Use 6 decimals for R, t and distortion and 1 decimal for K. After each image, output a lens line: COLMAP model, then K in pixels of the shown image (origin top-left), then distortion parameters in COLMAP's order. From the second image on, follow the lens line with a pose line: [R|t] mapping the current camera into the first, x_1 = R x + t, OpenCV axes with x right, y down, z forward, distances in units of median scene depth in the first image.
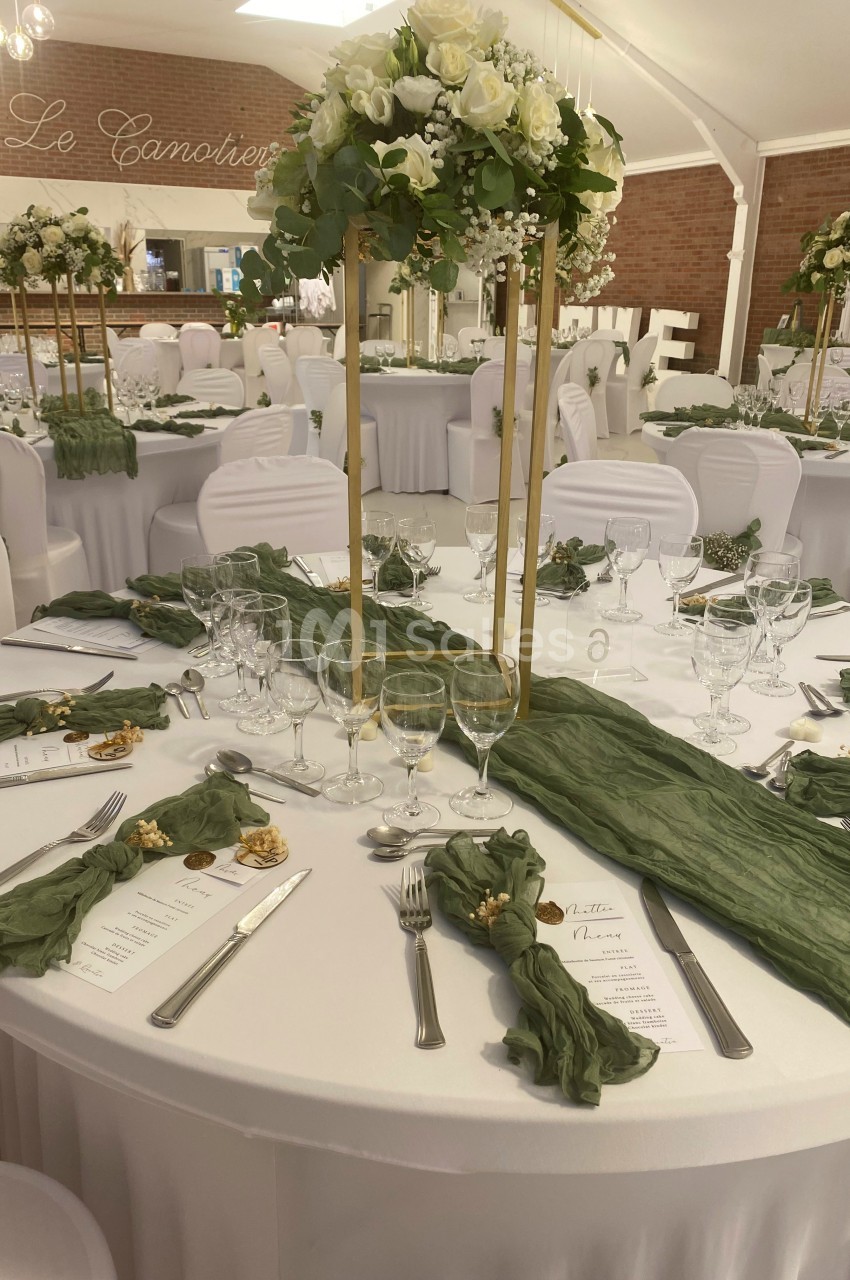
lens RADIAL K [[1005.8, 0, 405.5], [0, 1005.8, 633.5], [0, 0, 1]] dist [0.011234, -0.002164]
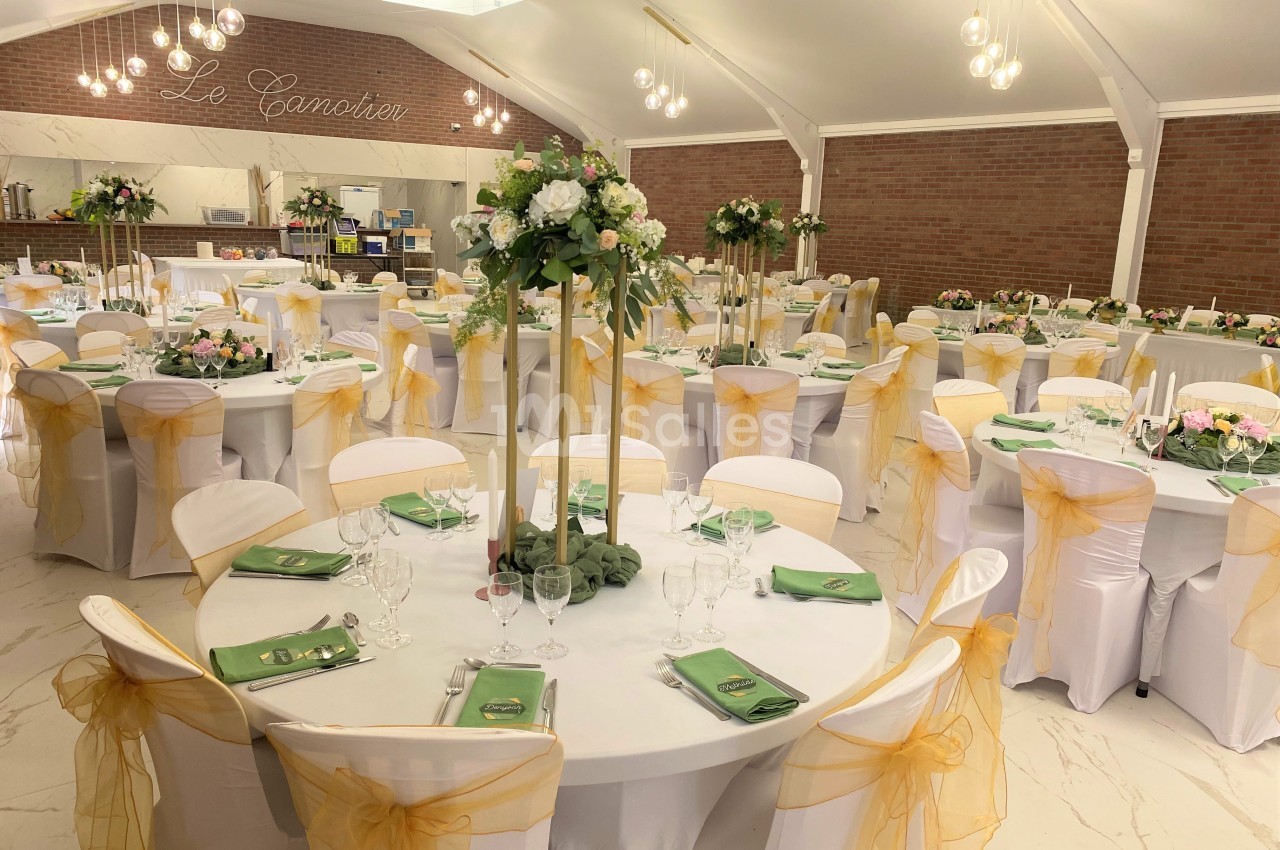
lens RADIAL K [[998.1, 0, 640.5], [0, 998.1, 439.4], [0, 0, 1]] dist [0.006910, -0.004745]
pose [[0.991163, -0.001948, 0.132637, -0.021702], [0.016220, 0.994169, -0.106608, 0.014345], [-0.131656, 0.107817, 0.985415, -0.104639]]
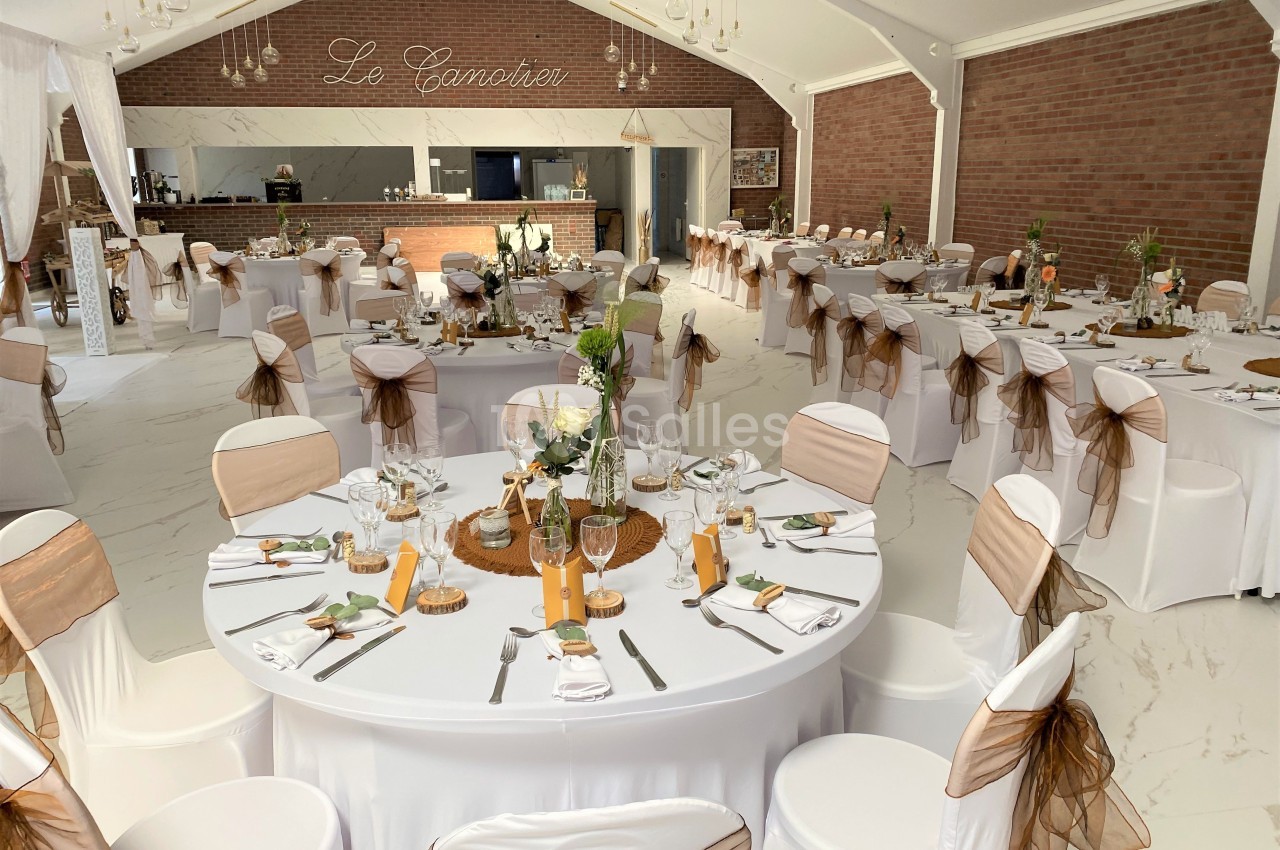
lens RADIAL K [[1005.8, 0, 609.2], [0, 1005.8, 424.4], [0, 0, 1]] dist [0.011234, -0.002164]
pose [[0.940739, 0.064888, -0.332864, 0.321935], [-0.093757, 0.993032, -0.071396, -0.036650], [0.325912, 0.098373, 0.940268, 0.049027]]
